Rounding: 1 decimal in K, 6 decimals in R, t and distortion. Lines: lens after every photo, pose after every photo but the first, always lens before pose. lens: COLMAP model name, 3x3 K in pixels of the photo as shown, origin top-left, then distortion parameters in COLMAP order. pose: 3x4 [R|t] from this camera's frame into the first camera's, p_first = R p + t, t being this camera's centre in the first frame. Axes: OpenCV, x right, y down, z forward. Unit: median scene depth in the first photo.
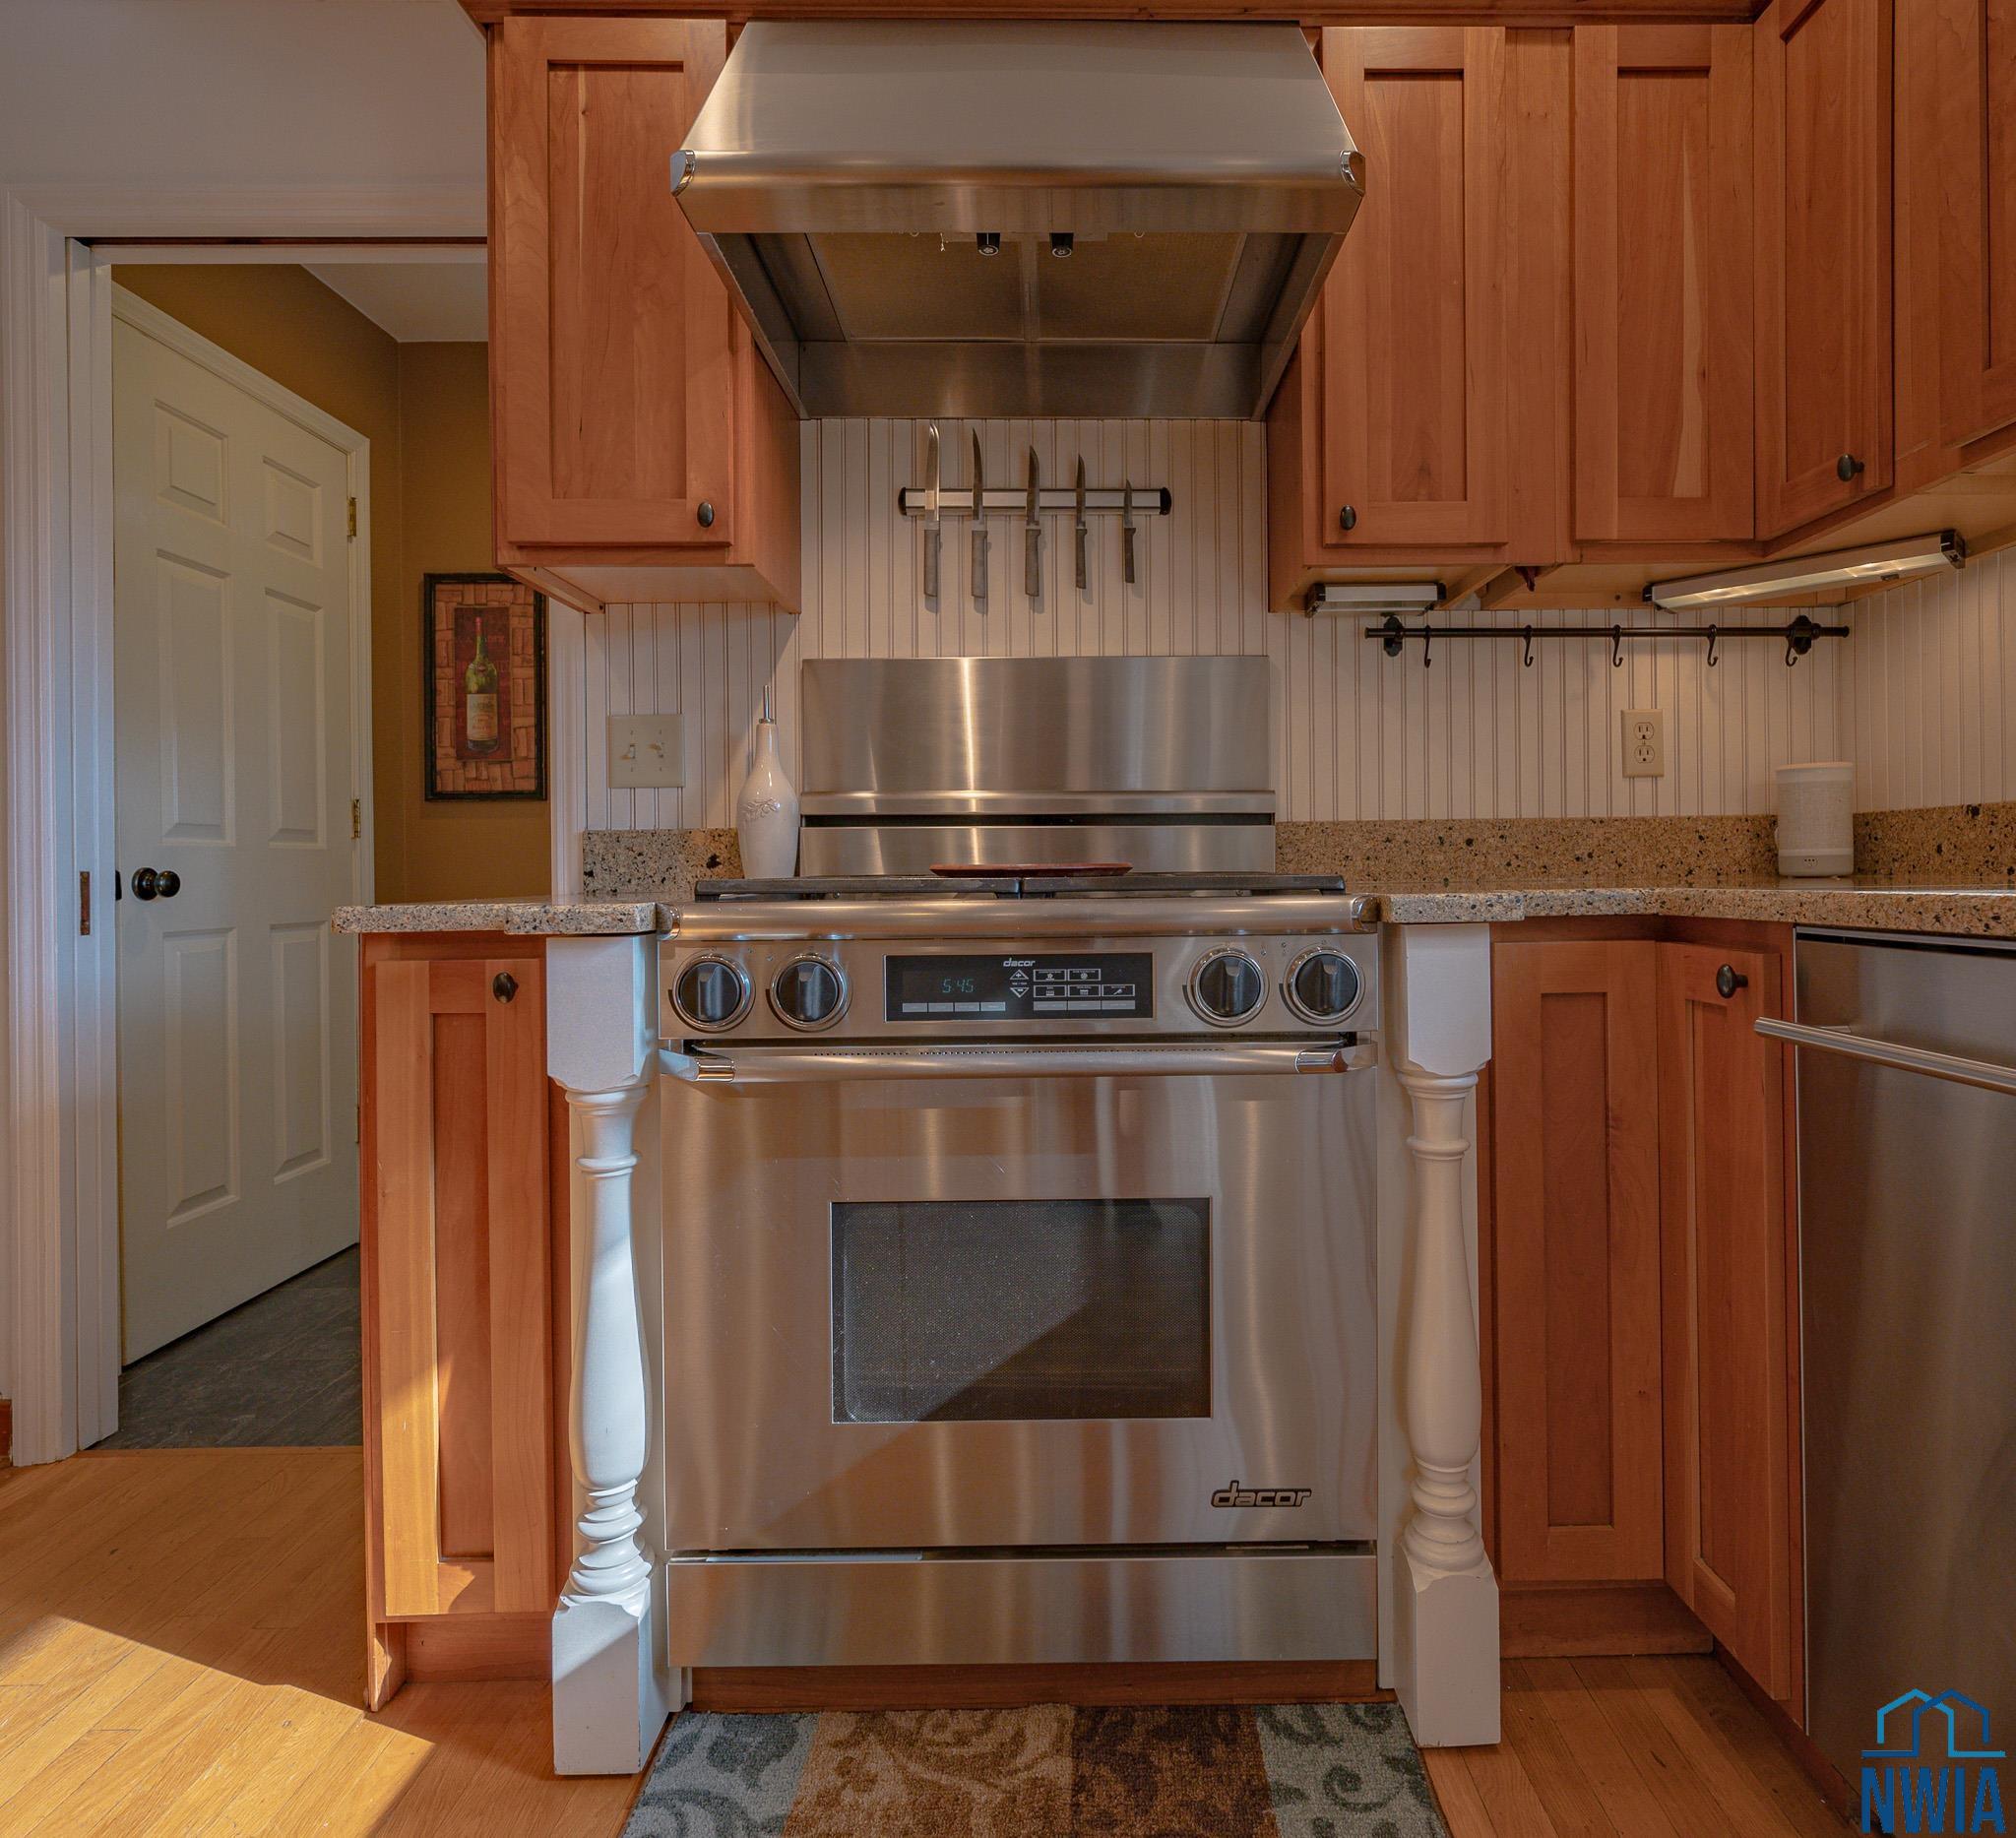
lens RADIAL K [[1164.9, 0, 1083.5], [0, 1164.9, 868.7], [0, 0, 1]] dist [0.001047, -0.000829]
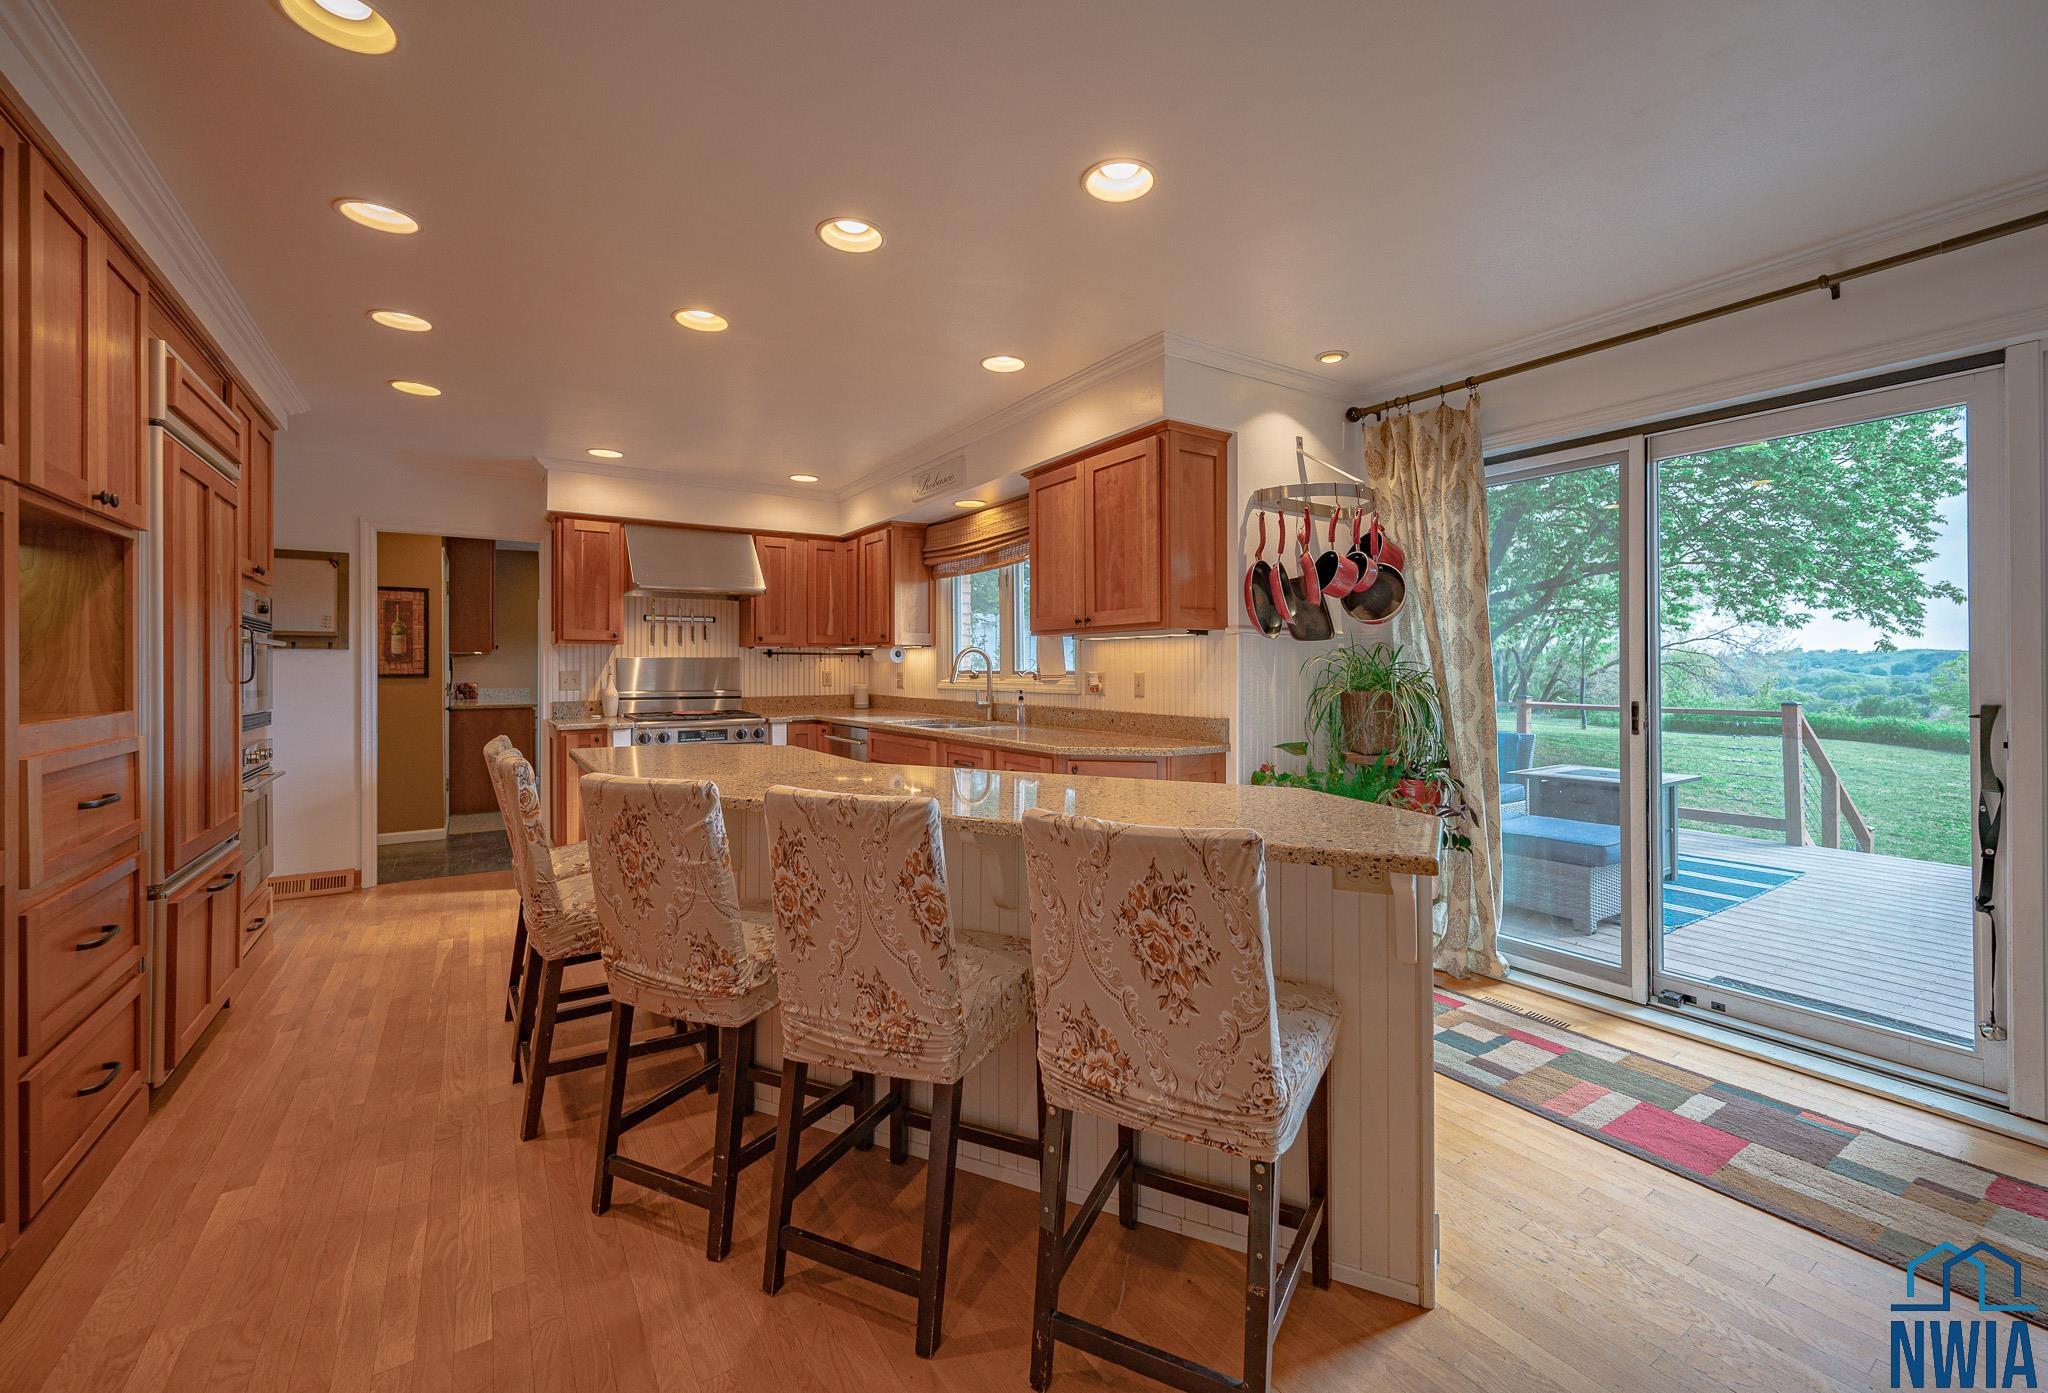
lens RADIAL K [[844.9, 0, 1041.7], [0, 844.9, 666.1], [0, 0, 1]] dist [0.002001, 0.000259]
pose [[0.838715, 0.008992, 0.544496, -0.591387], [-0.009232, 0.999955, -0.002294, -0.156909], [-0.544492, -0.003103, 0.838760, -2.164569]]
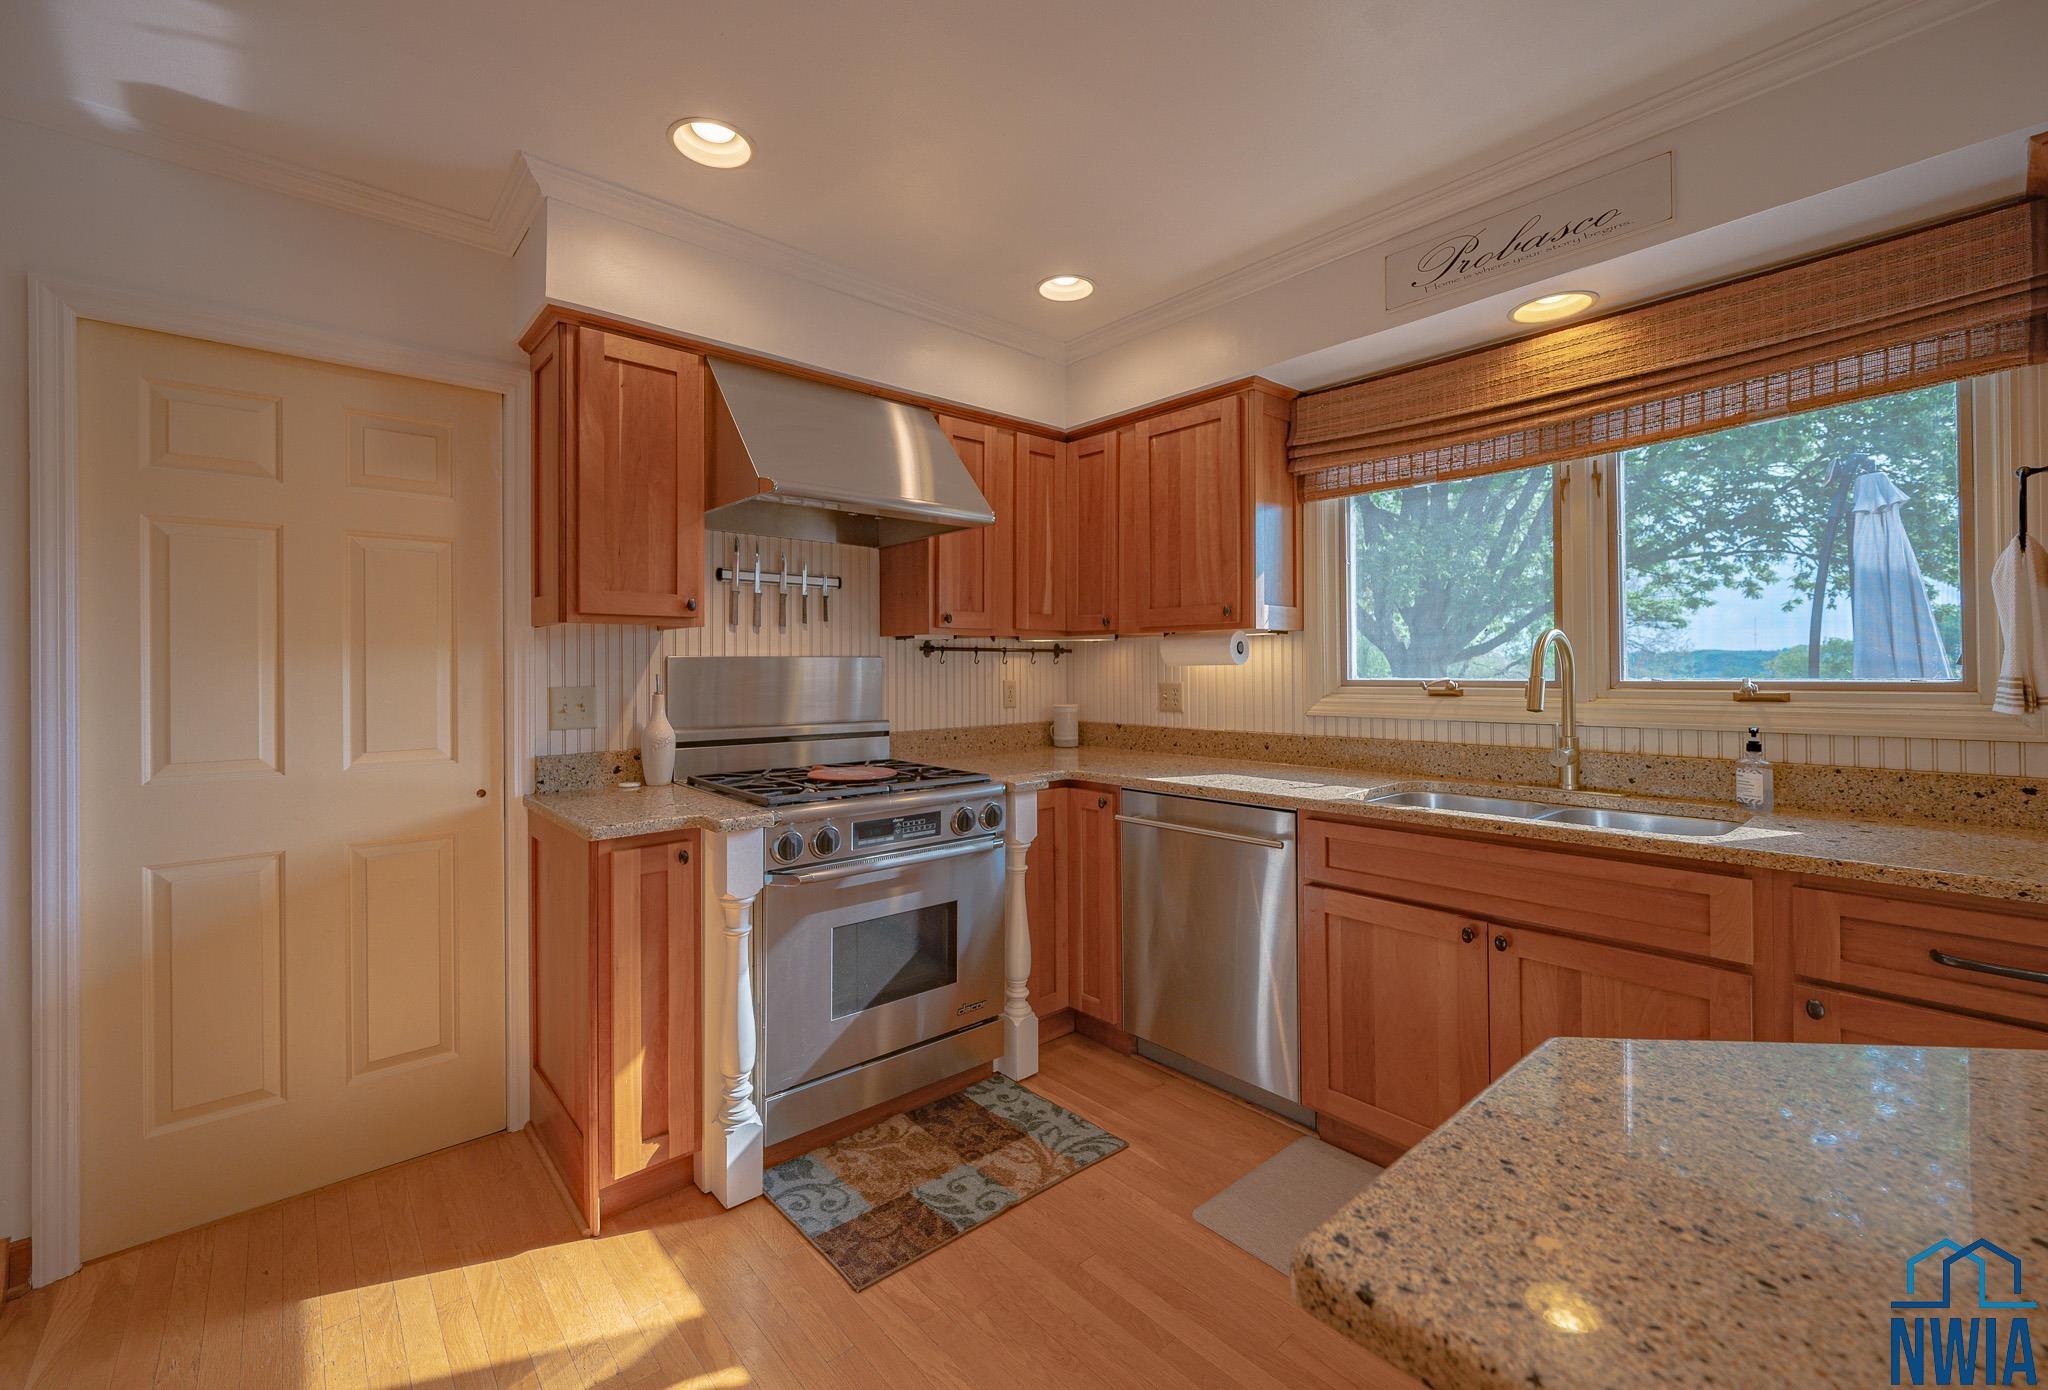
lens RADIAL K [[844.9, 0, 987.2], [0, 844.9, 665.2], [0, 0, 1]] dist [0.002001, 0.000259]
pose [[0.778342, 0.007463, 0.627796, -0.686807], [-0.003508, 0.999965, -0.007537, -0.157564], [-0.627831, 0.003664, 0.778341, -0.360963]]
